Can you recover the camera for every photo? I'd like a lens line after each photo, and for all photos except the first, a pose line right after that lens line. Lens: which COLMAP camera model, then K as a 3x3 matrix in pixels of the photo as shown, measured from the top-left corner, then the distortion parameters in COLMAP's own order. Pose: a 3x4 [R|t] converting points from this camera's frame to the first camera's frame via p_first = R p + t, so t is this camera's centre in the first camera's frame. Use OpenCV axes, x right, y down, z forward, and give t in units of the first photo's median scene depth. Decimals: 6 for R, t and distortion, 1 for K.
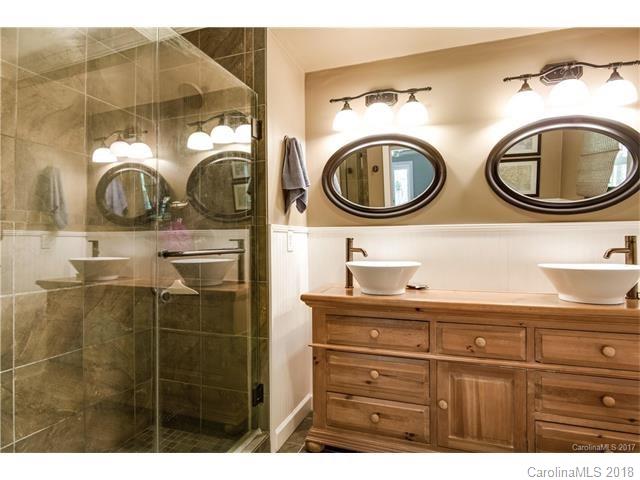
lens RADIAL K [[347.4, 0, 320.0], [0, 347.4, 240.0], [0, 0, 1]] dist [-0.016758, -0.000544]
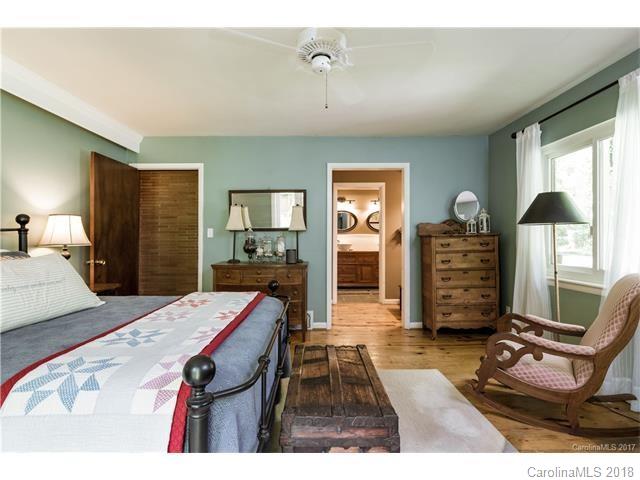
lens RADIAL K [[347.4, 0, 320.0], [0, 347.4, 240.0], [0, 0, 1]] dist [-0.016758, -0.000544]
pose [[0.930374, 0.006105, 0.366562, -1.927771], [-0.012577, 0.999804, 0.015268, -0.041872], [-0.366397, -0.018815, 0.930268, -3.305316]]
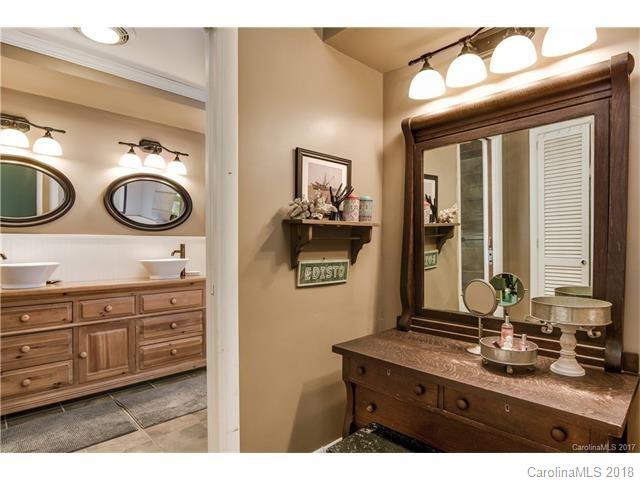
lens RADIAL K [[347.4, 0, 320.0], [0, 347.4, 240.0], [0, 0, 1]] dist [-0.016758, -0.000544]
pose [[0.427831, 0.015938, 0.903718, -0.557934], [-0.008253, 0.999872, -0.013727, -0.013915], [-0.903821, -0.001585, 0.427908, -0.570040]]
